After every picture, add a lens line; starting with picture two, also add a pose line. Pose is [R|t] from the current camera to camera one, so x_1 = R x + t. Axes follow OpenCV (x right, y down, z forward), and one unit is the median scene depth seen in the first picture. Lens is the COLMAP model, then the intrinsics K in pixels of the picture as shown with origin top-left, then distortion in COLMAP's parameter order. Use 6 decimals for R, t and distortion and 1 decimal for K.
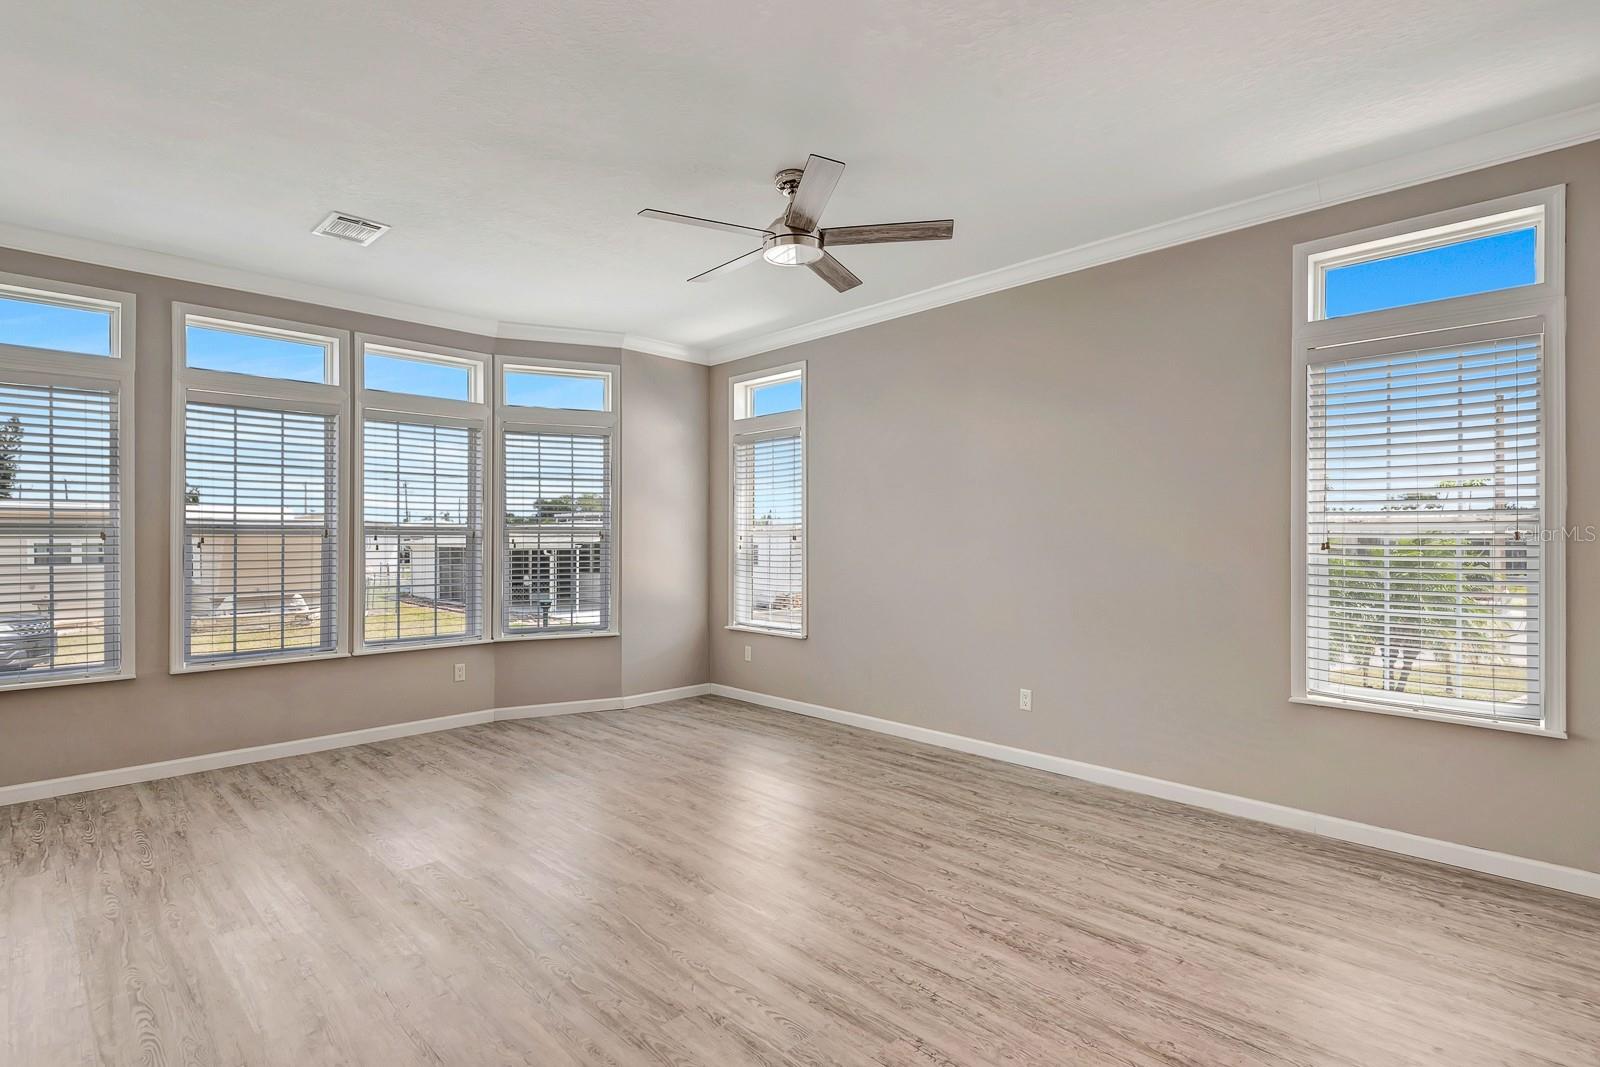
lens RADIAL K [[790.7, 0, 779.2], [0, 790.7, 535.1], [0, 0, 1]] dist [0.044889, -0.024243]
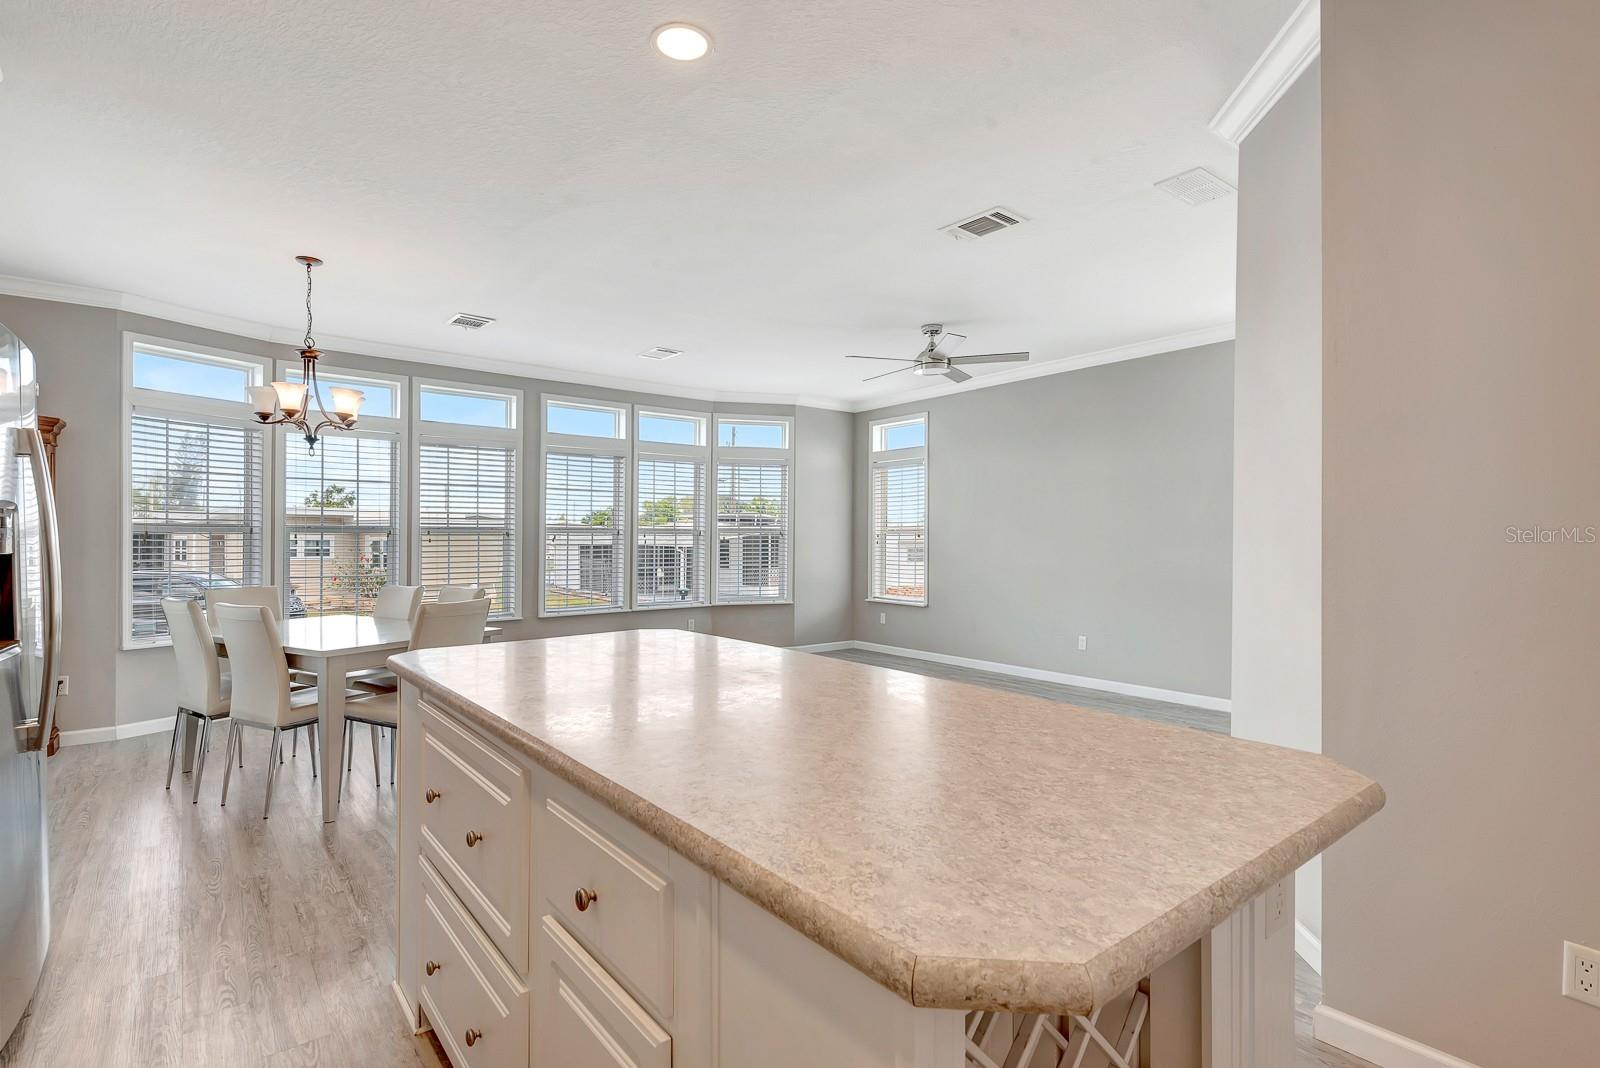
lens RADIAL K [[786.9, 0, 745.7], [0, 786.9, 555.2], [0, 0, 1]] dist [0.126972, -0.000169]
pose [[0.986809, 0.005143, -0.161804, -0.056684], [-0.000904, 0.999655, 0.026263, -0.000134], [0.161883, -0.025770, 0.986473, -0.455146]]
